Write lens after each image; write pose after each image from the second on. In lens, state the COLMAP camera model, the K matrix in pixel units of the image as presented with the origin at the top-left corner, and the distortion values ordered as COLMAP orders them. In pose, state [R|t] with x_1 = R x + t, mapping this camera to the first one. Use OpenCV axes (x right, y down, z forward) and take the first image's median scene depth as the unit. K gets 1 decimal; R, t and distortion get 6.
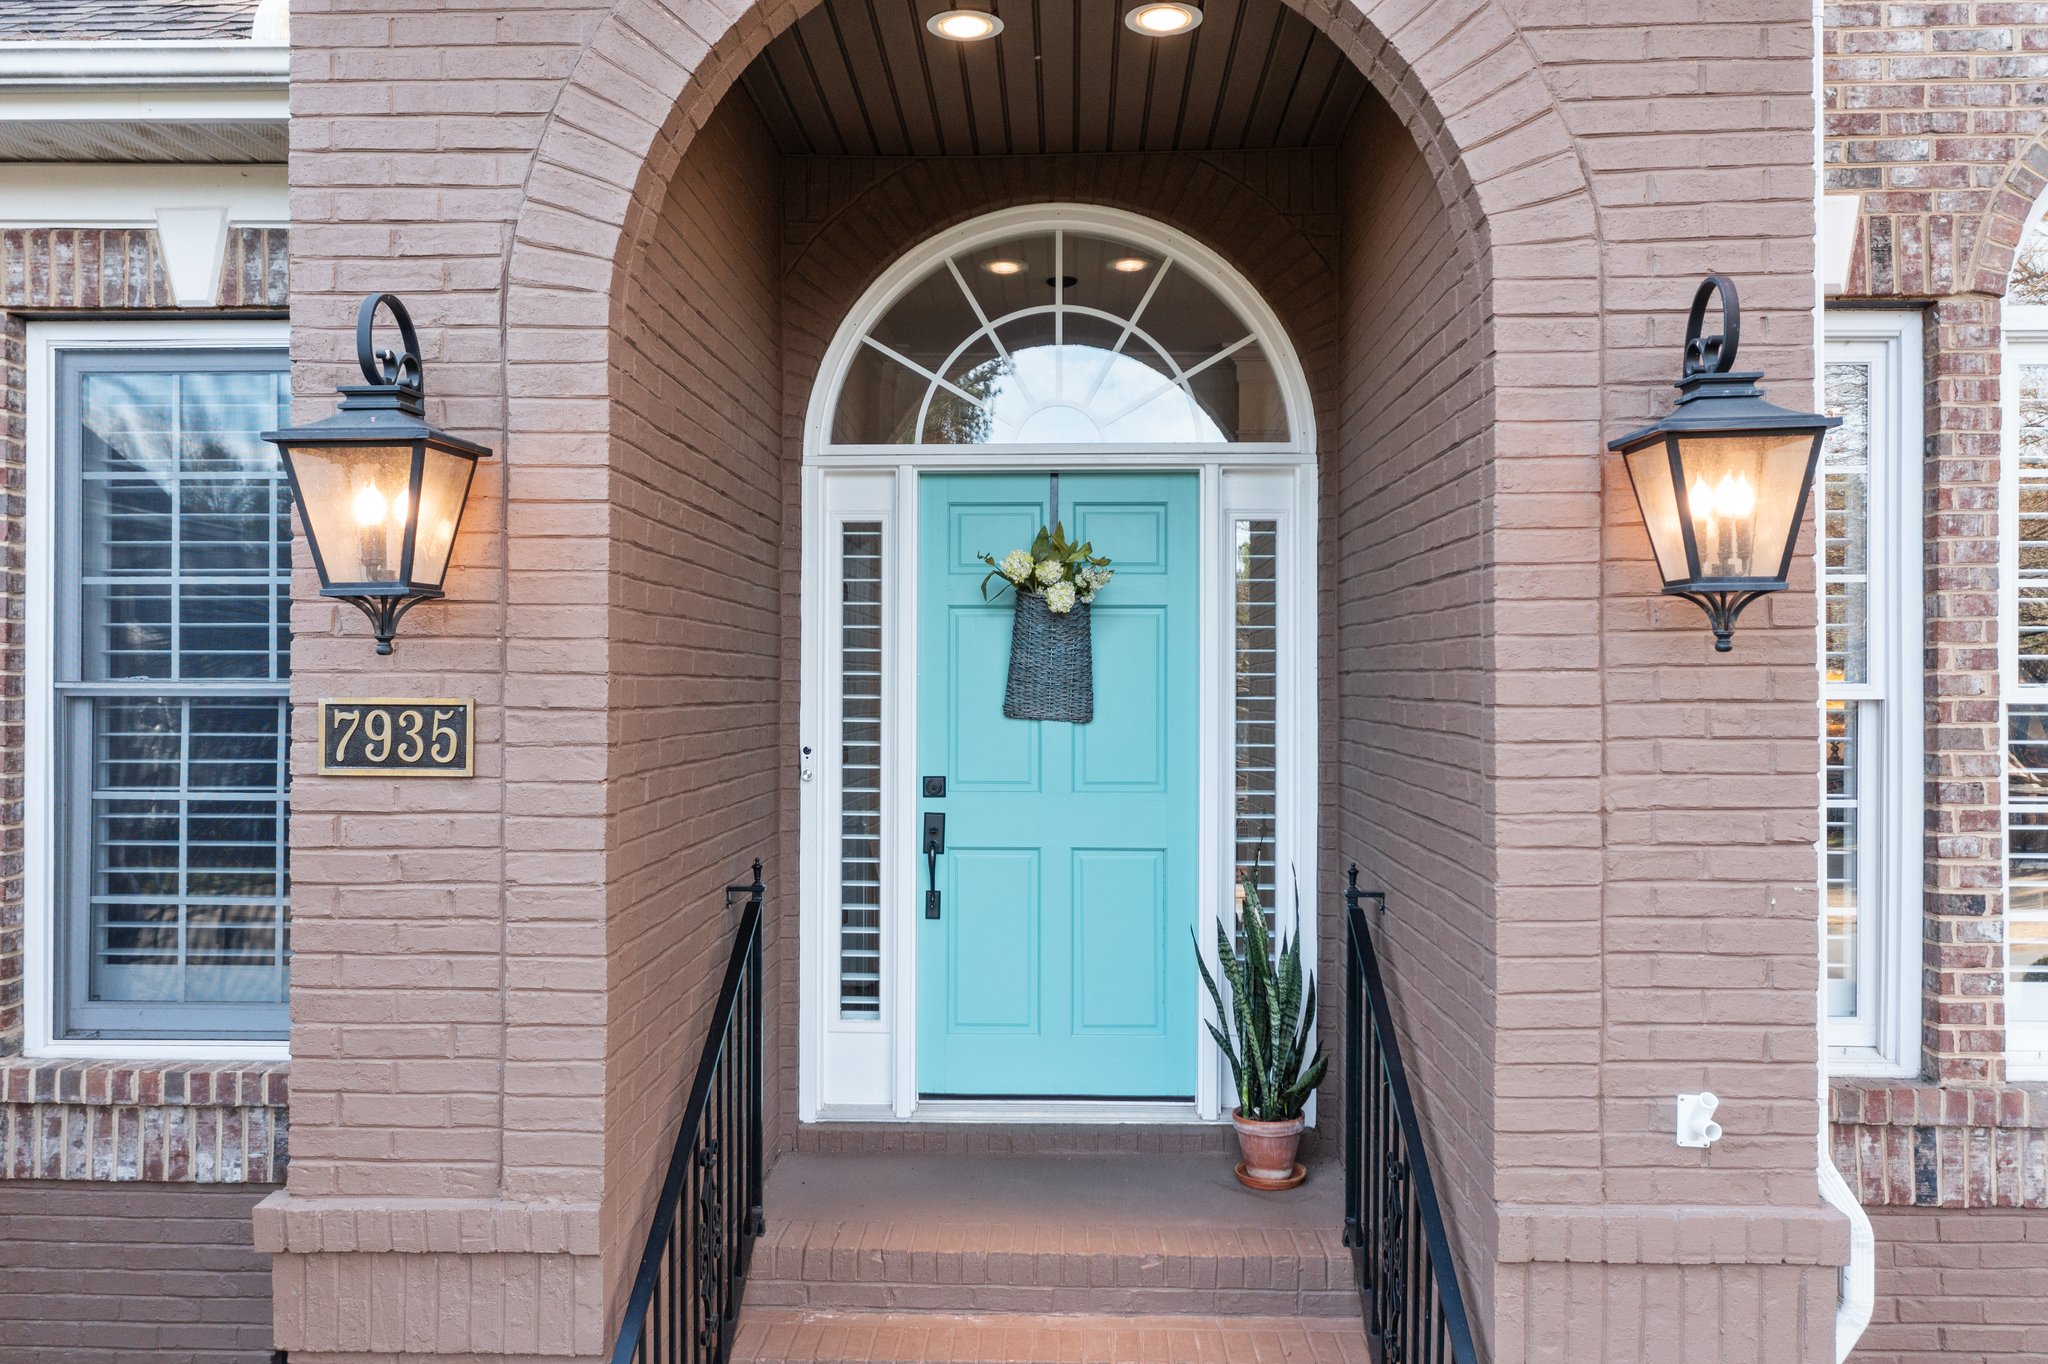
lens RADIAL K [[1642.6, 0, 995.5], [0, 1642.6, 670.2], [0, 0, 1]] dist [-0.001244, 0.008255]
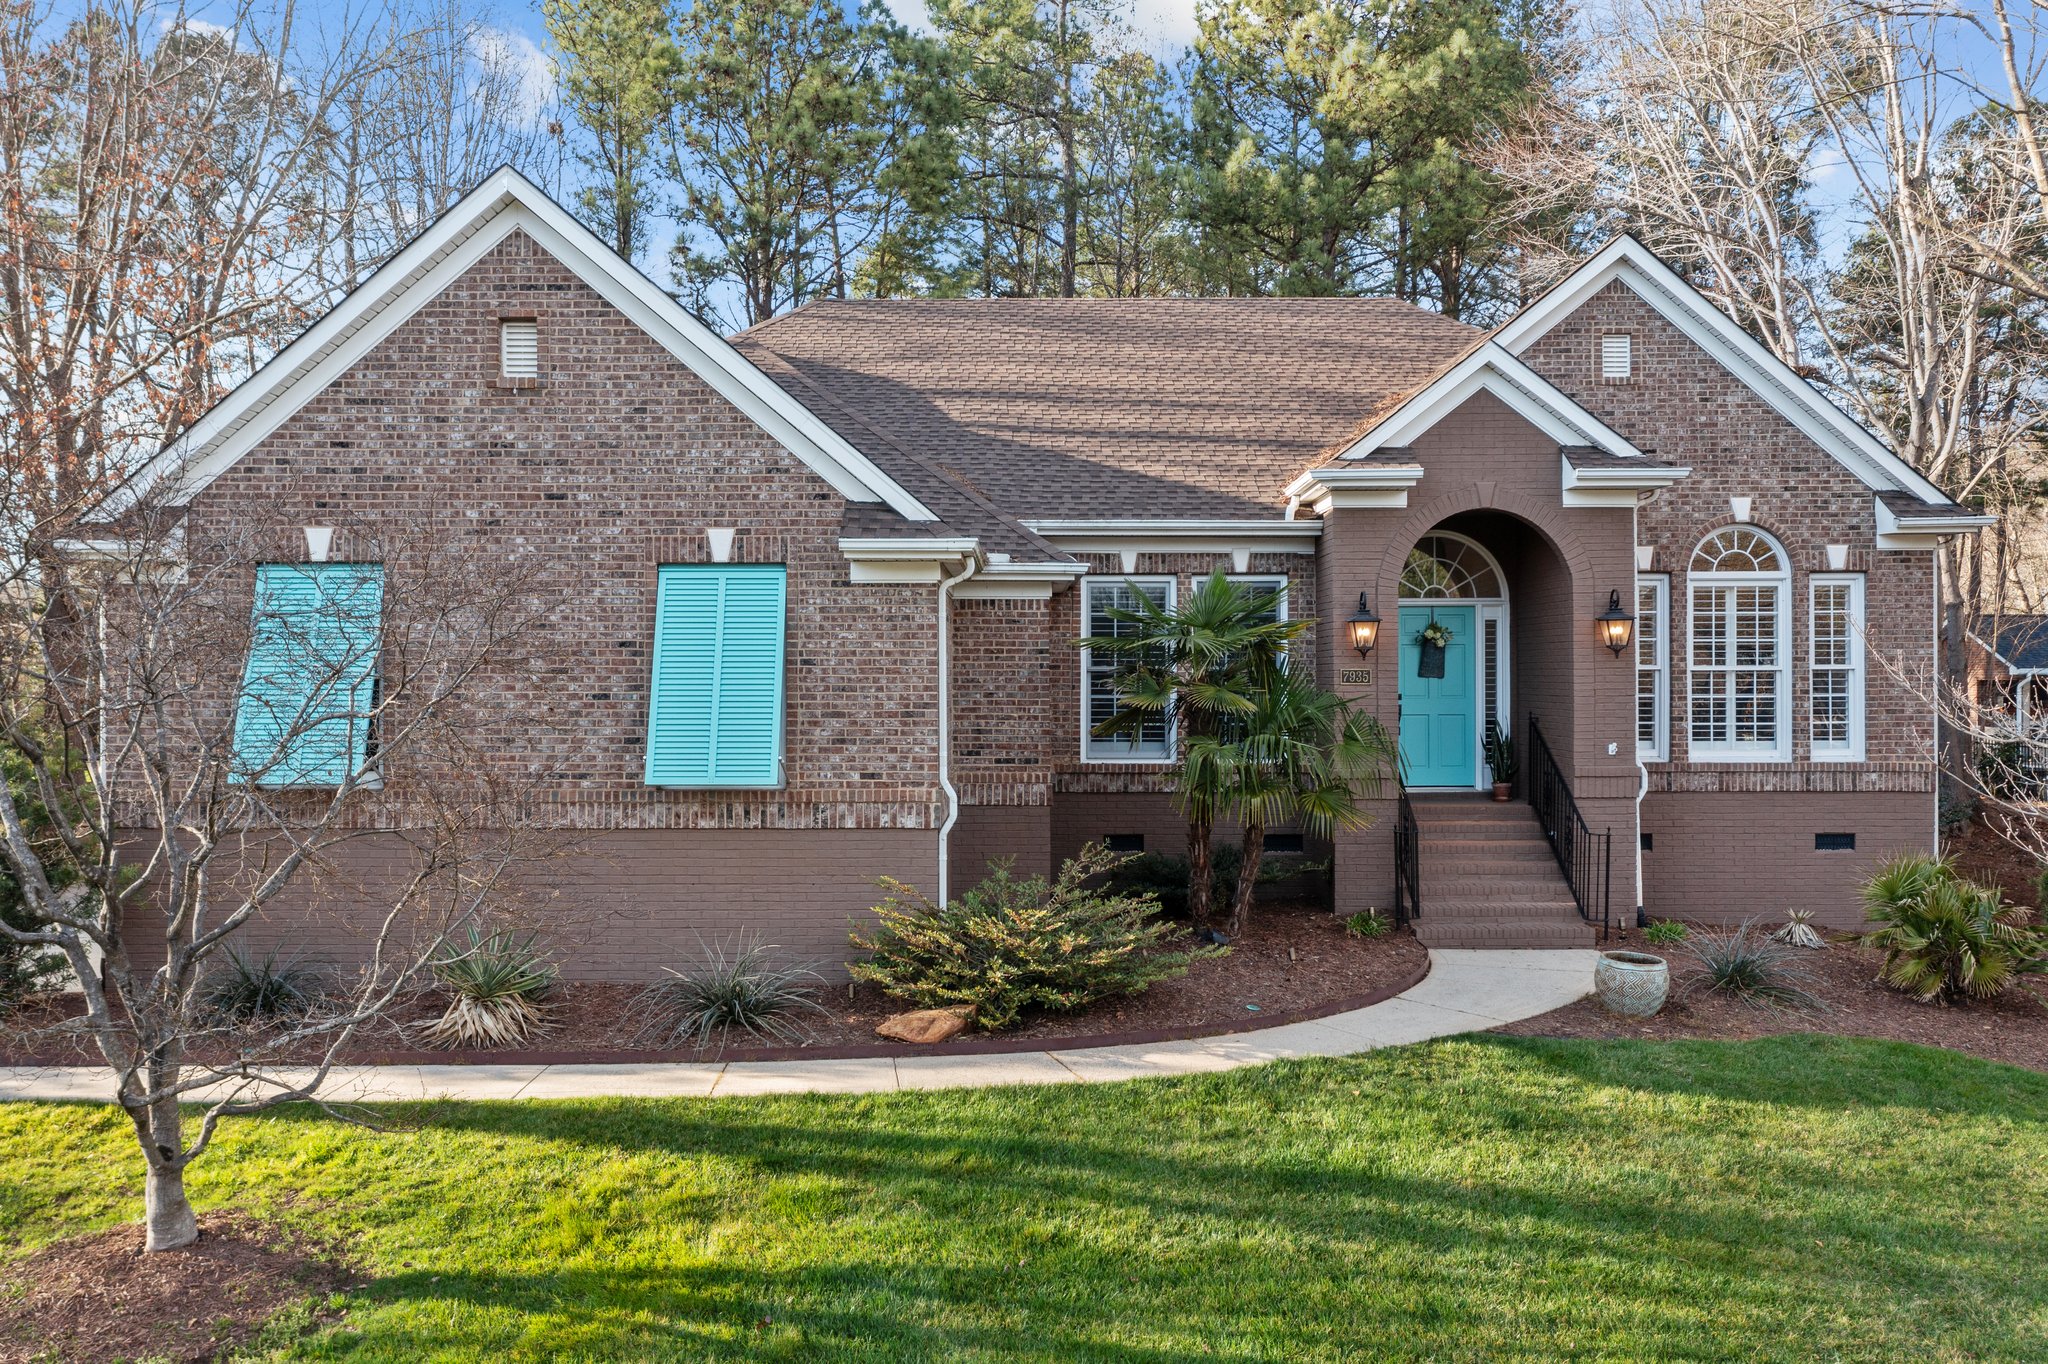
lens RADIAL K [[1642.6, 0, 995.5], [0, 1642.6, 670.2], [0, 0, 1]] dist [-0.001244, 0.008255]
pose [[0.999618, -0.004786, 0.027232, -1.216025], [0.004760, 0.999988, 0.001018, 0.007853], [-0.027236, -0.000888, 0.999629, -3.024133]]
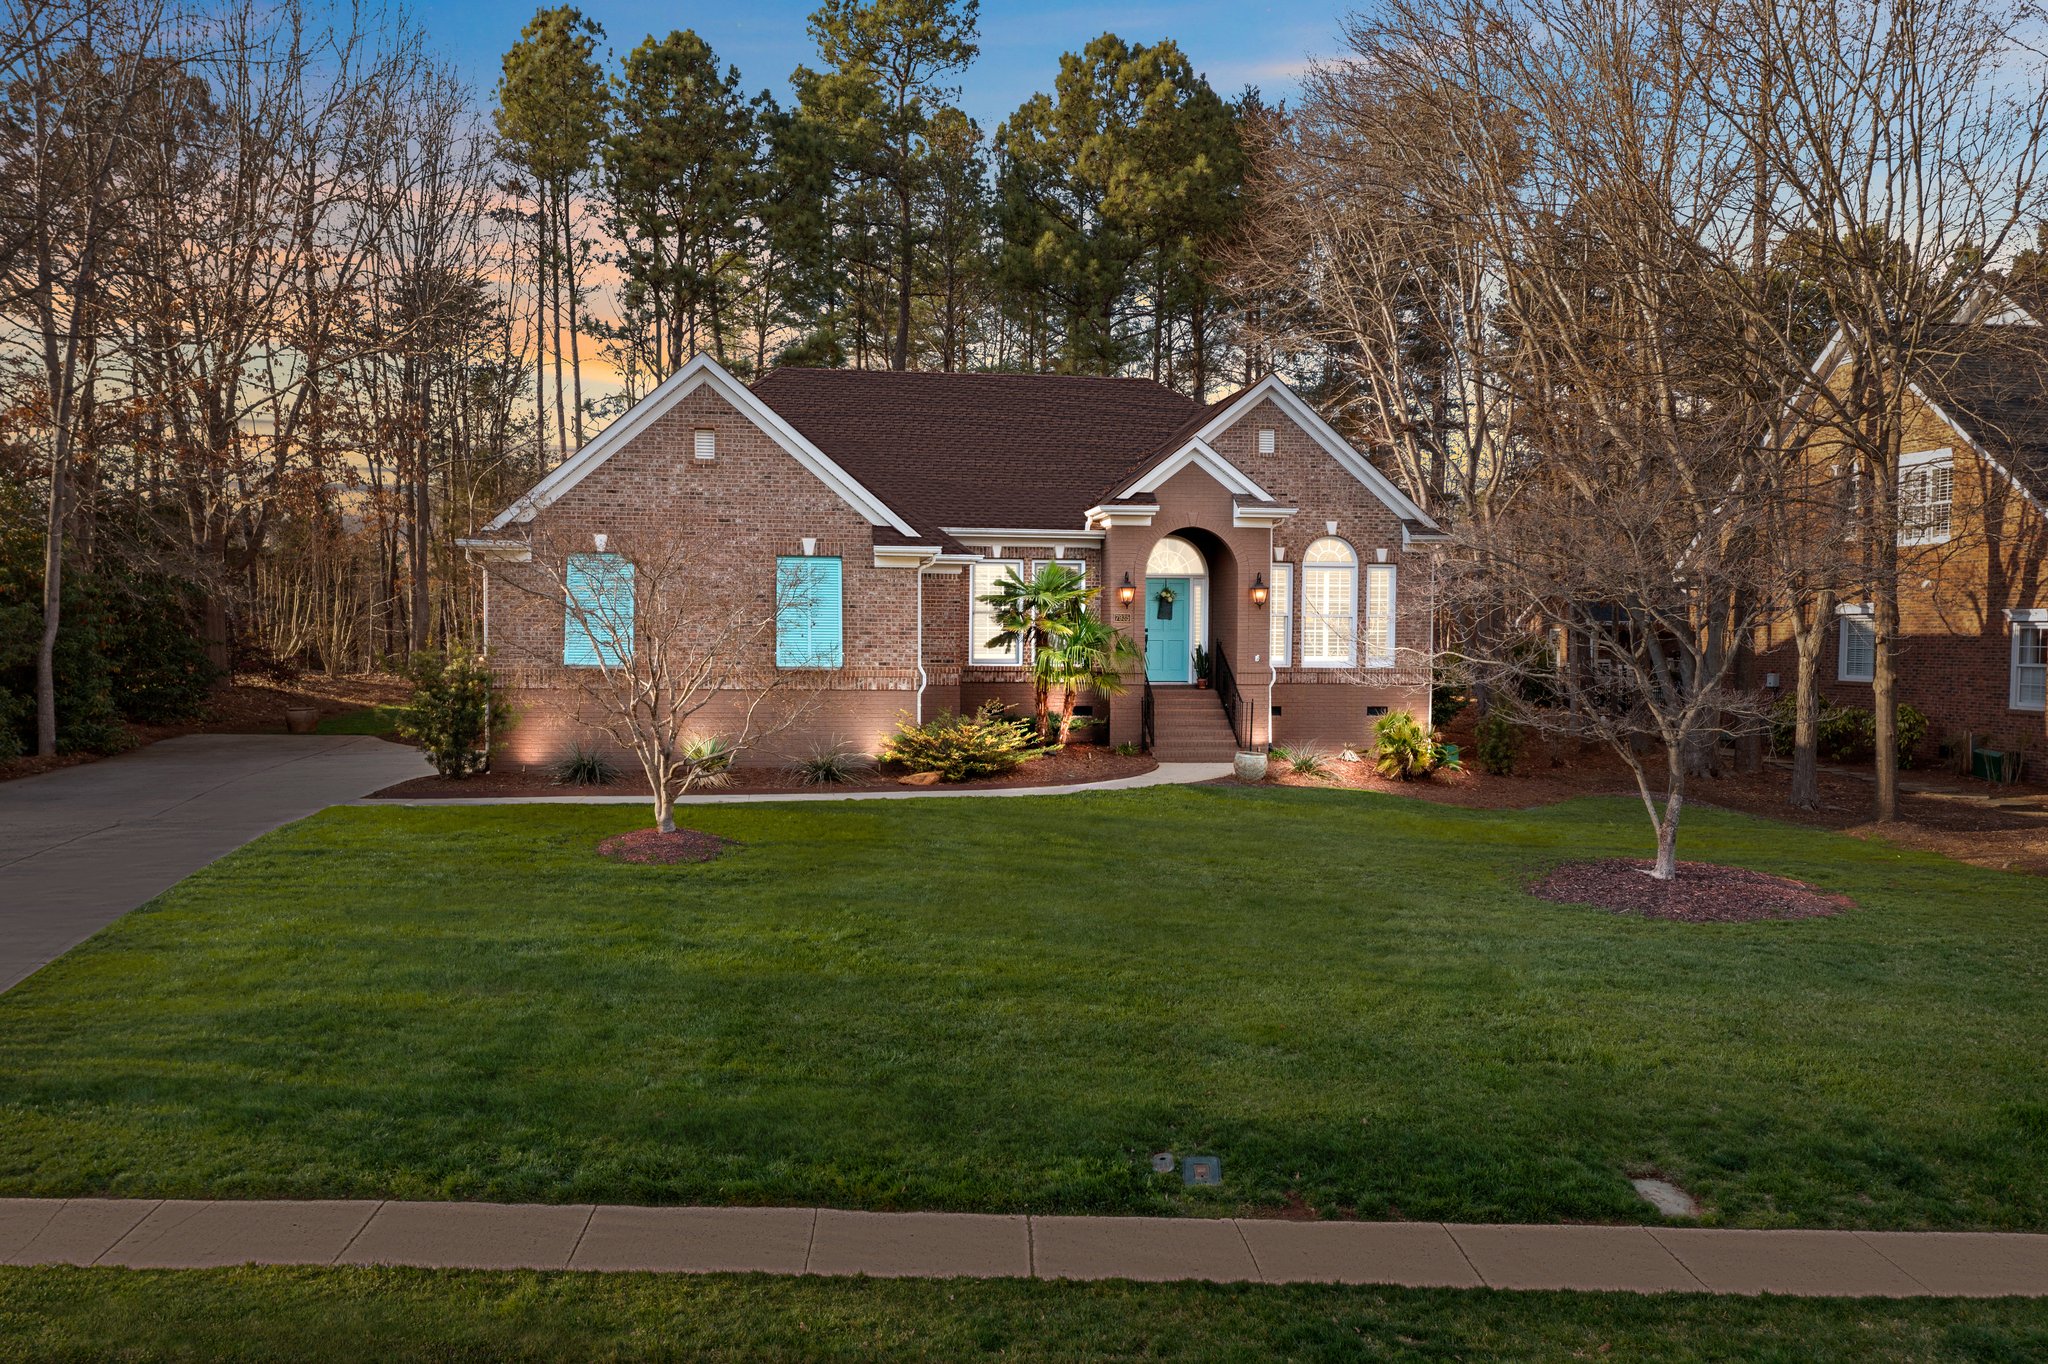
lens RADIAL K [[1642.6, 0, 995.5], [0, 1642.6, 670.2], [0, 0, 1]] dist [-0.001244, 0.008255]
pose [[0.985986, 0.000736, 0.166829, -1.974029], [-0.006487, 0.999403, 0.033931, 0.019921], [-0.166705, -0.034538, 0.985402, -6.038712]]
